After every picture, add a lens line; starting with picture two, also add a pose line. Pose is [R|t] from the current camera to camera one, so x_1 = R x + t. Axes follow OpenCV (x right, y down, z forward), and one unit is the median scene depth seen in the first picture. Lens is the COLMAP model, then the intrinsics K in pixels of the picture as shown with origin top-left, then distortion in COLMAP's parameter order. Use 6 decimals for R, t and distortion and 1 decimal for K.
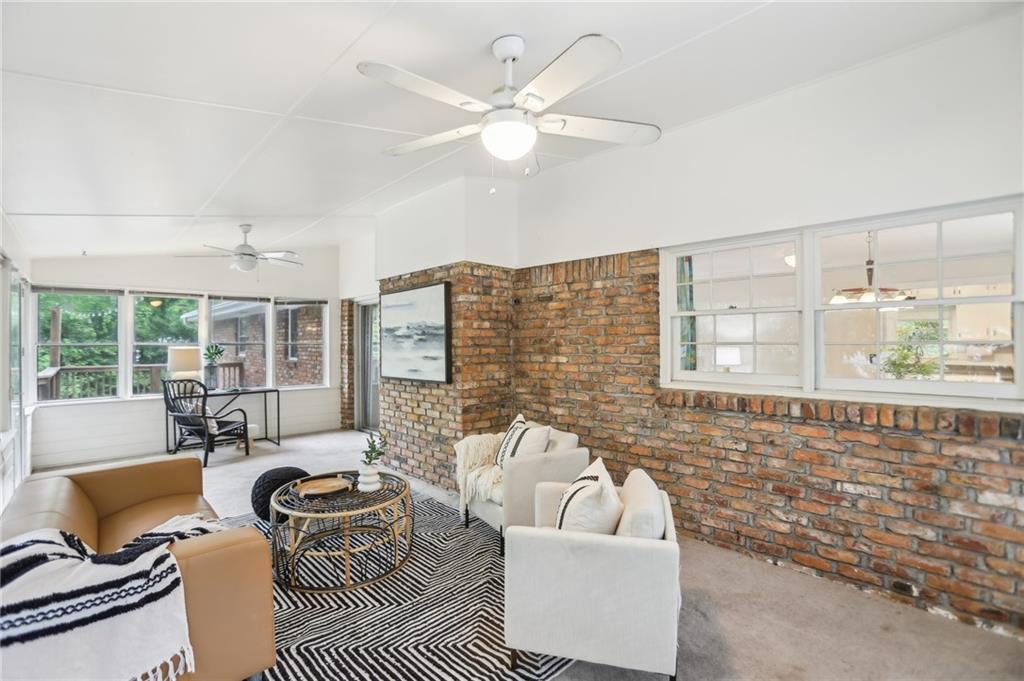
lens RADIAL K [[473.4, 0, 513.3], [0, 473.4, 337.3], [0, 0, 1]] dist [-0.063517, 0.021071]
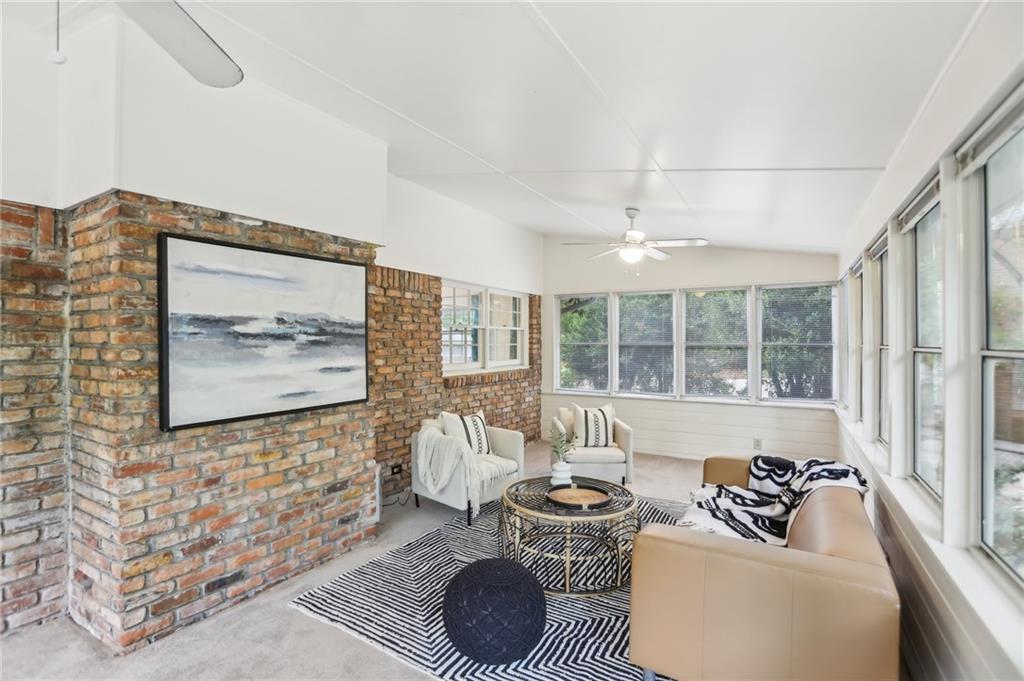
lens RADIAL K [[473.4, 0, 512.0], [0, 473.4, 339.8], [0, 0, 1]] dist [-0.063517, 0.021071]
pose [[-0.266362, 0.007265, 0.963846, -0.635617], [-0.008662, 0.999913, -0.009931, 0.004212], [-0.963834, -0.010994, -0.266276, 0.673702]]
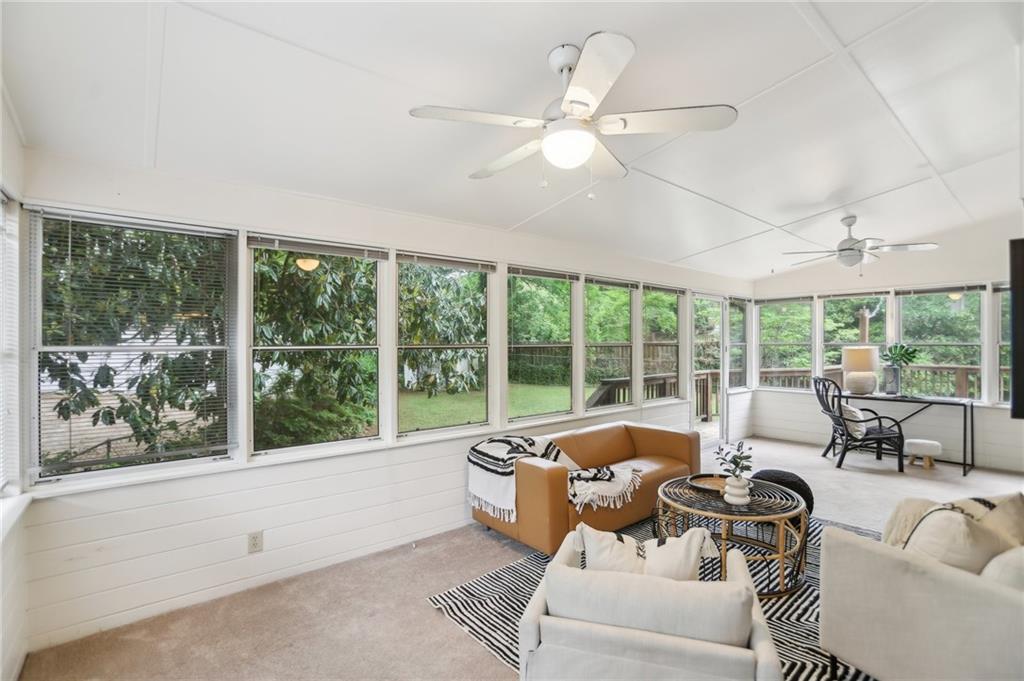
lens RADIAL K [[473.4, 0, 500.8], [0, 473.4, 343.5], [0, 0, 1]] dist [-0.063517, 0.021071]
pose [[-0.064075, 0.005708, -0.997929, 0.333904], [0.013432, 0.999898, 0.004857, -0.001656], [0.997855, -0.013093, -0.064145, 0.297019]]
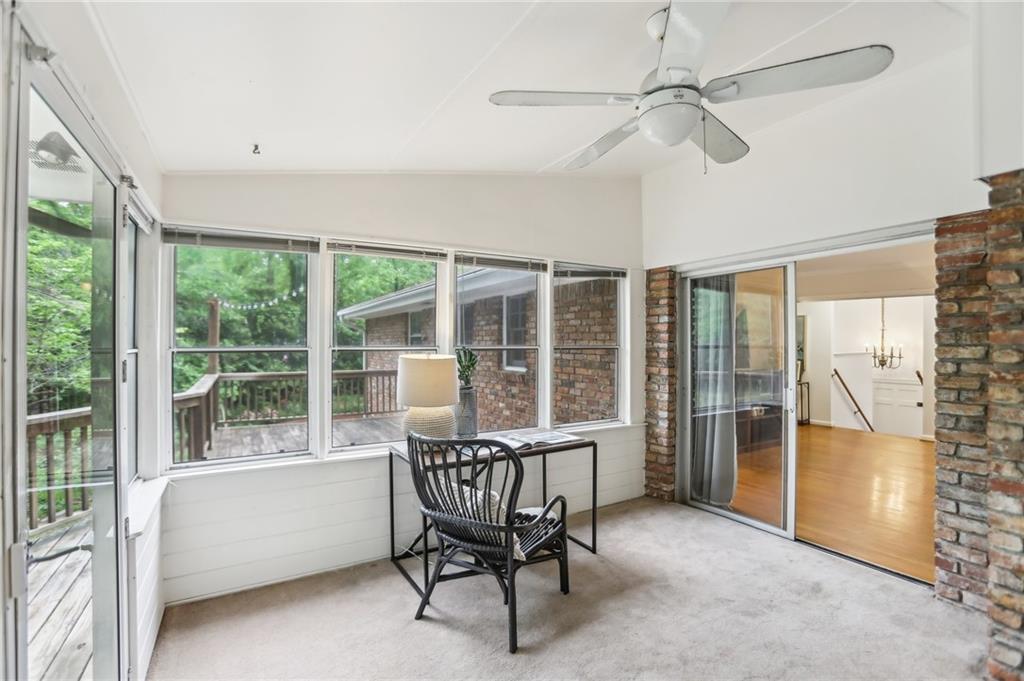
lens RADIAL K [[473.4, 0, 506.5], [0, 473.4, 340.4], [0, 0, 1]] dist [-0.063517, 0.021071]
pose [[0.972484, 0.000881, -0.232966, -0.527349], [0.000330, 0.999987, 0.005158, 0.002923], [0.232968, -0.005093, 0.972471, 0.542823]]
